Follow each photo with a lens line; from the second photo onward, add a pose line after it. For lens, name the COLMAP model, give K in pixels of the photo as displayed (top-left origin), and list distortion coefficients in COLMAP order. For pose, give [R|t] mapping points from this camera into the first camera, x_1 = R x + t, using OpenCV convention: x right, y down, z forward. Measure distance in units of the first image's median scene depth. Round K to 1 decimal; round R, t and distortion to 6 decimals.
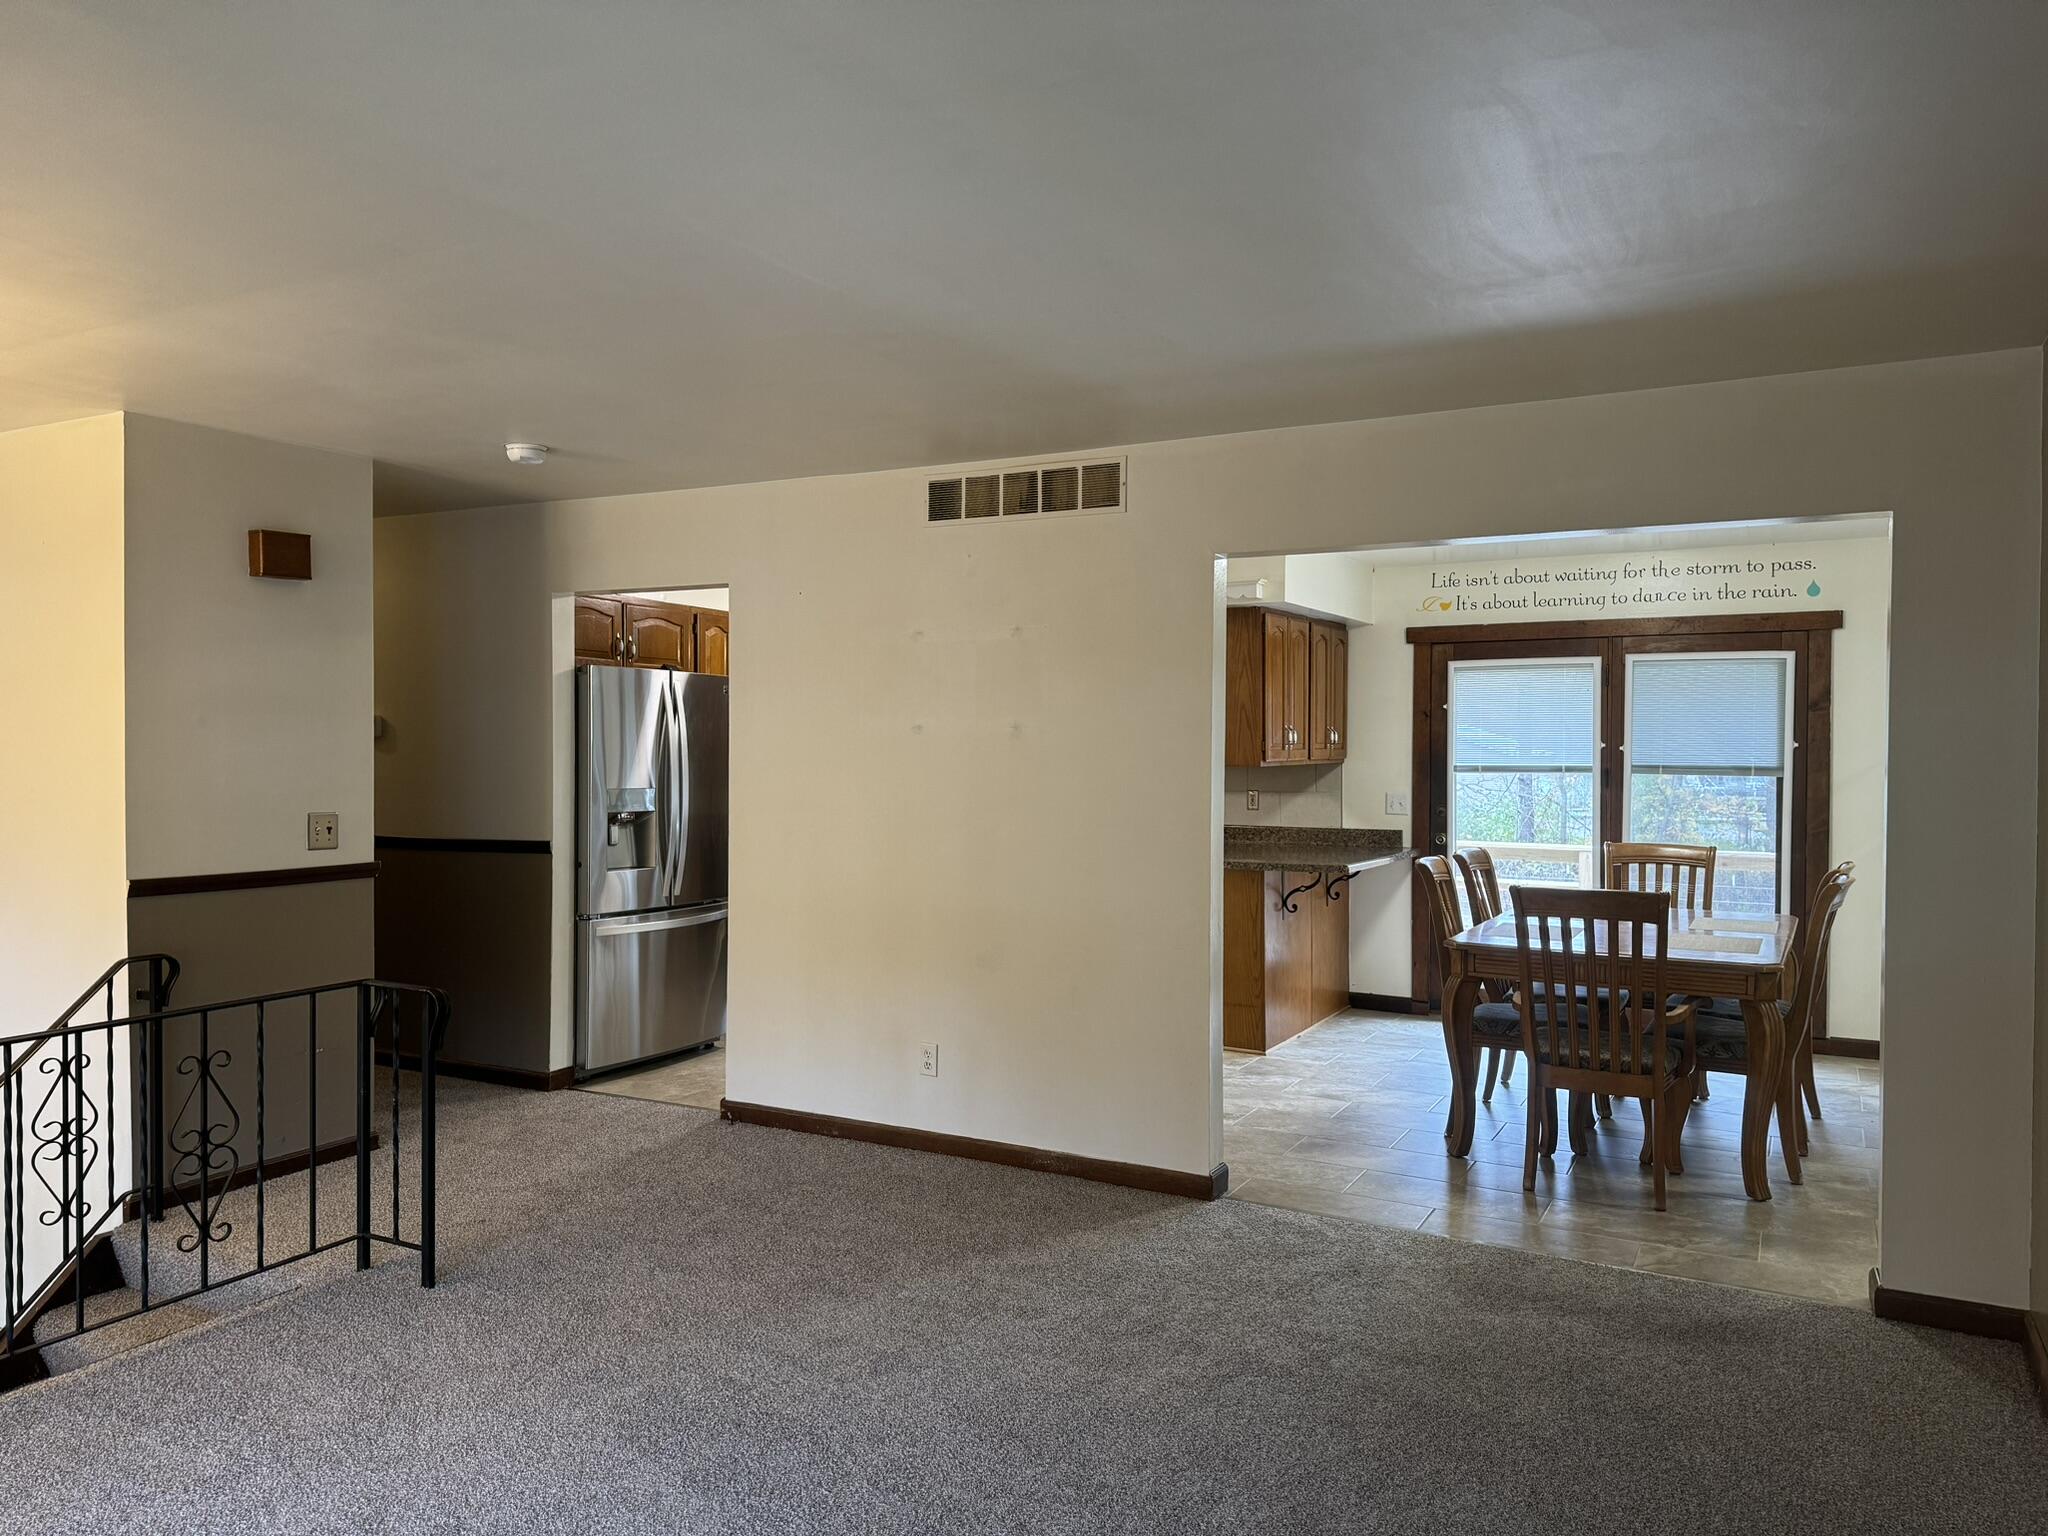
lens RADIAL K [[1420.4, 0, 1024.0], [0, 1420.4, 768.0], [0, 0, 1]] dist [-0.002520, -0.006001]
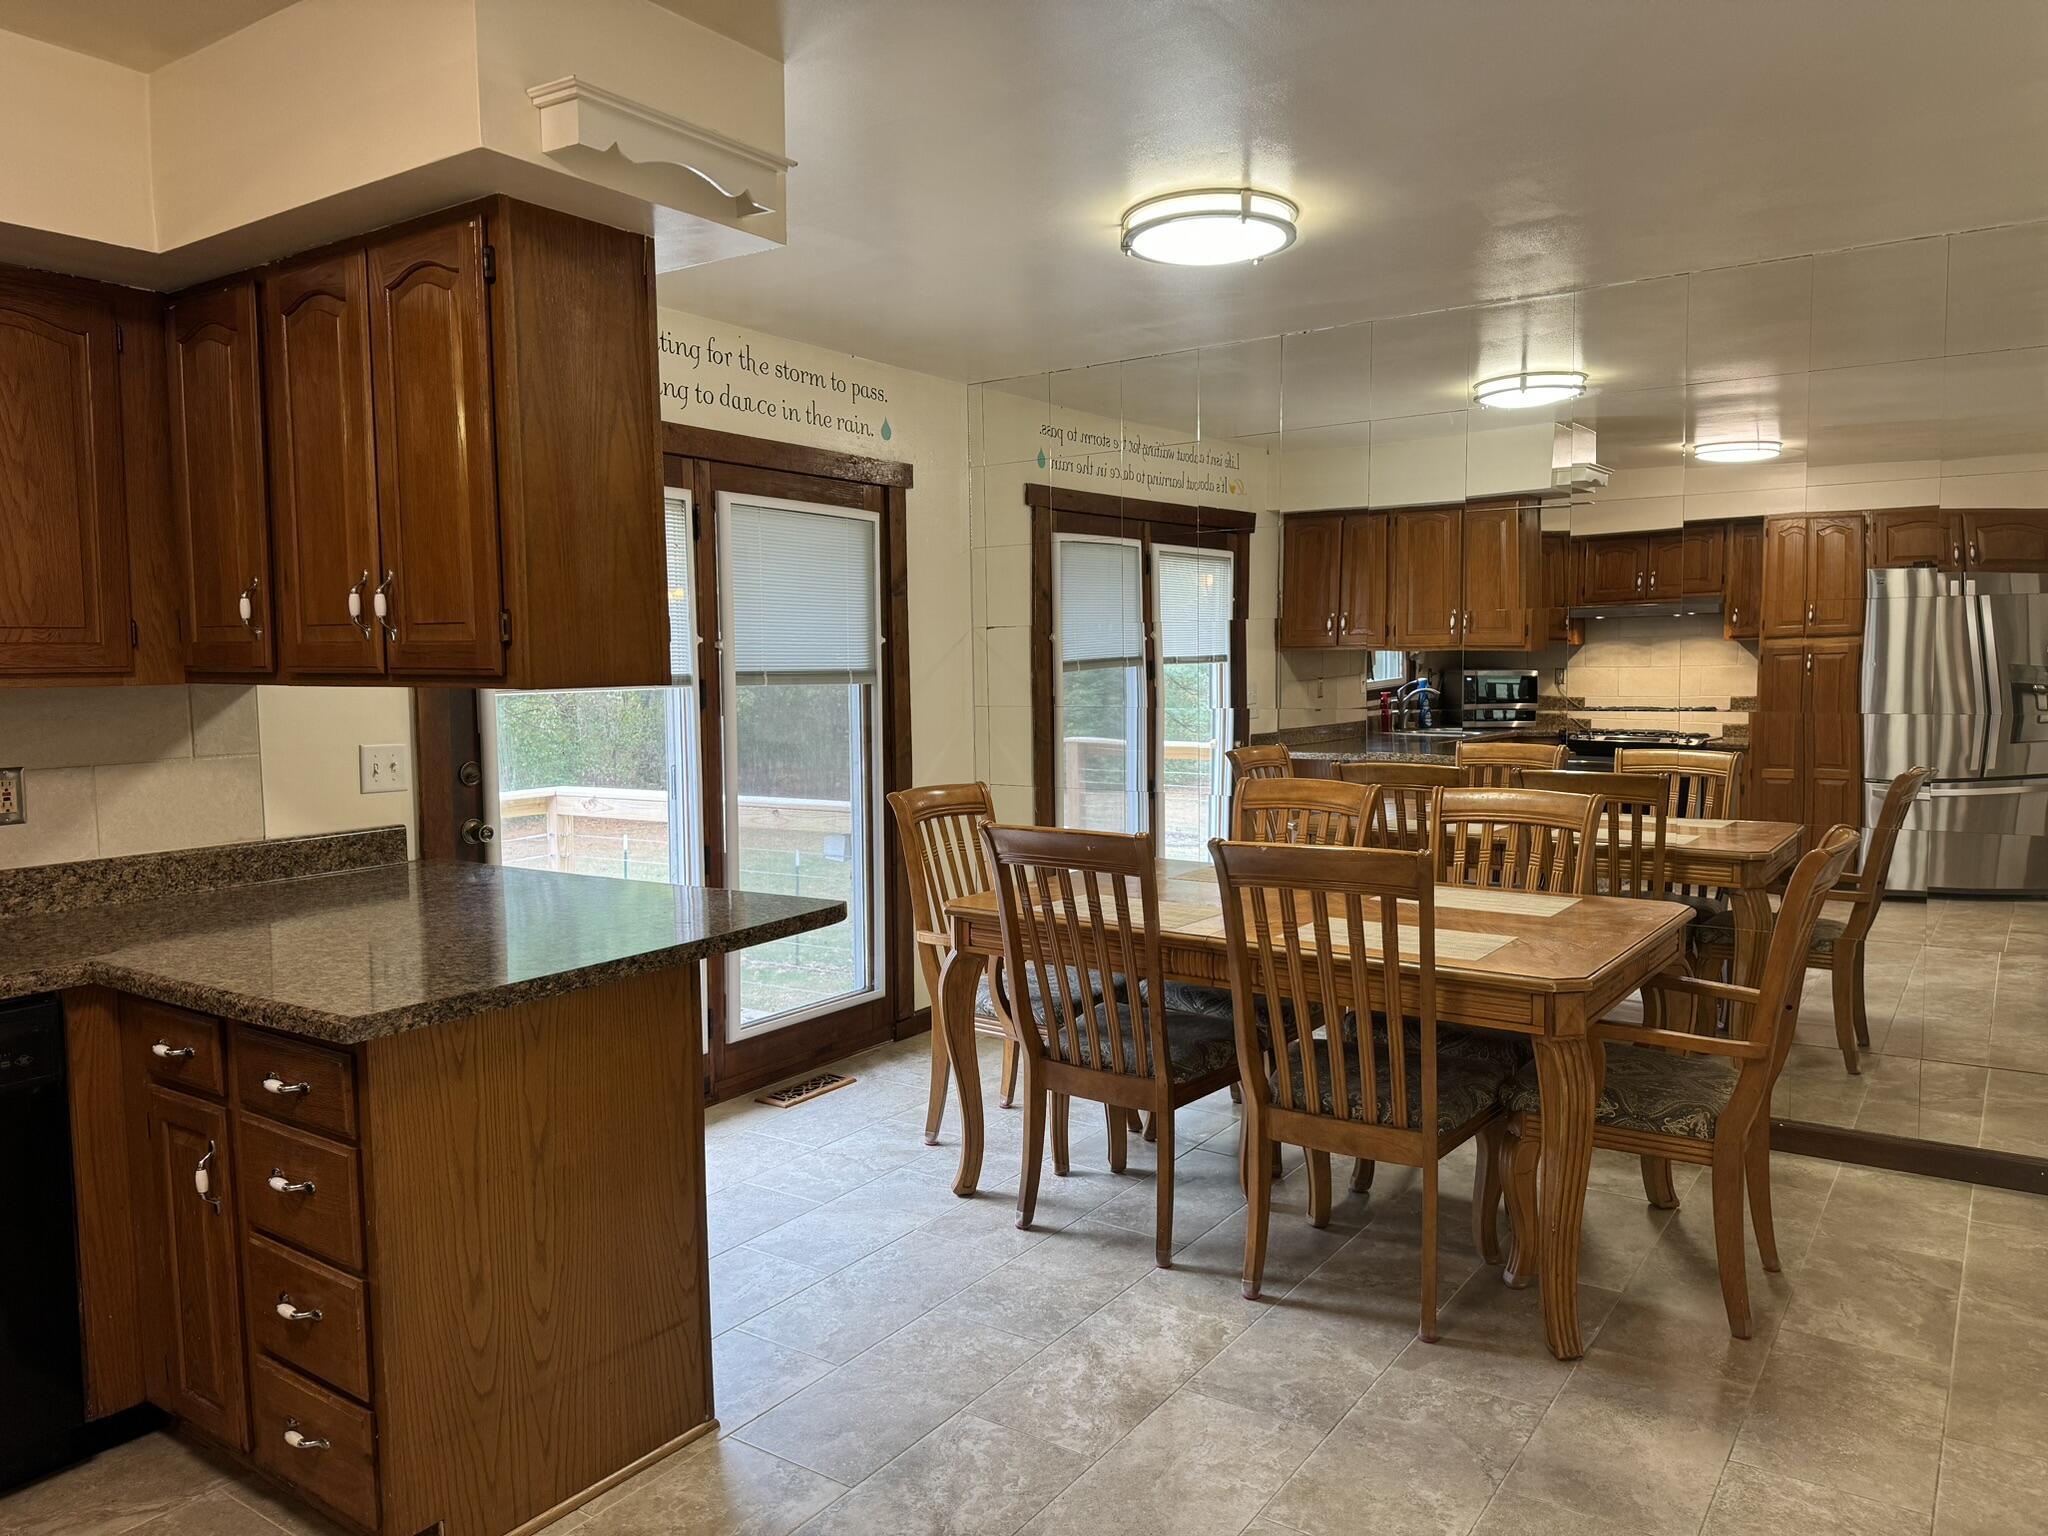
lens RADIAL K [[1420.4, 0, 1024.0], [0, 1420.4, 768.0], [0, 0, 1]] dist [-0.002520, -0.006001]
pose [[0.094821, -0.081818, 0.992126, -0.317365], [0.022610, 0.996537, 0.080021, -0.012520], [-0.995238, 0.014844, 0.096342, 1.449168]]
